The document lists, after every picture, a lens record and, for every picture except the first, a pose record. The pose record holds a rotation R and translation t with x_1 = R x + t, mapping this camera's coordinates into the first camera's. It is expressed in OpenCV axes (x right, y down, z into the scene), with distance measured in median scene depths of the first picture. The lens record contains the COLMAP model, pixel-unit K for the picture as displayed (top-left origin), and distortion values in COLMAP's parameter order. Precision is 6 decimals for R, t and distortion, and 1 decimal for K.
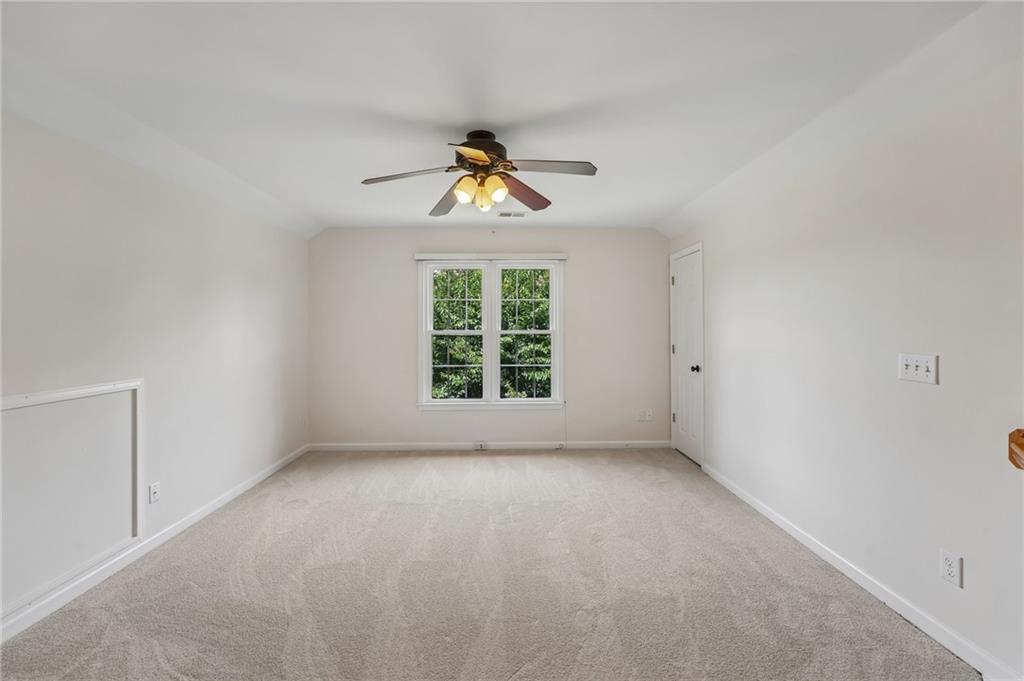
lens RADIAL K [[380.8, 0, 511.6], [0, 380.8, 323.9], [0, 0, 1]] dist [-0.009280, 0.000225]
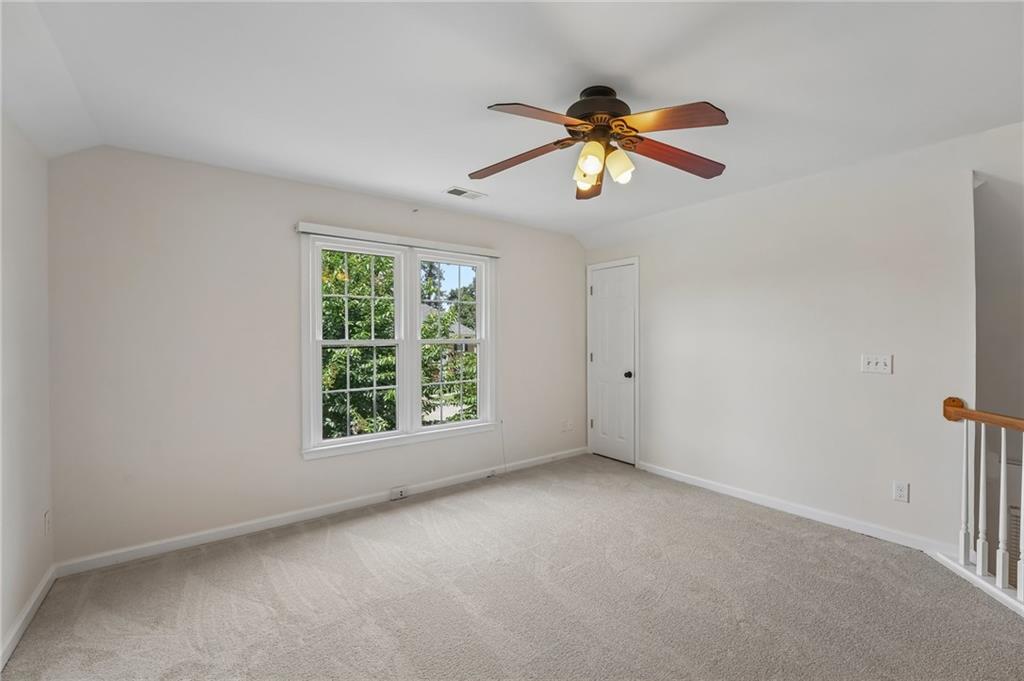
lens RADIAL K [[414.5, 0, 512.0], [0, 414.5, 340.5], [0, 0, 1]] dist [-0.021701, 0.003779]
pose [[0.800817, -0.003602, 0.598898, -0.443661], [-0.007852, 0.999833, 0.016513, 0.004677], [-0.598858, -0.017927, 0.800655, 0.248811]]
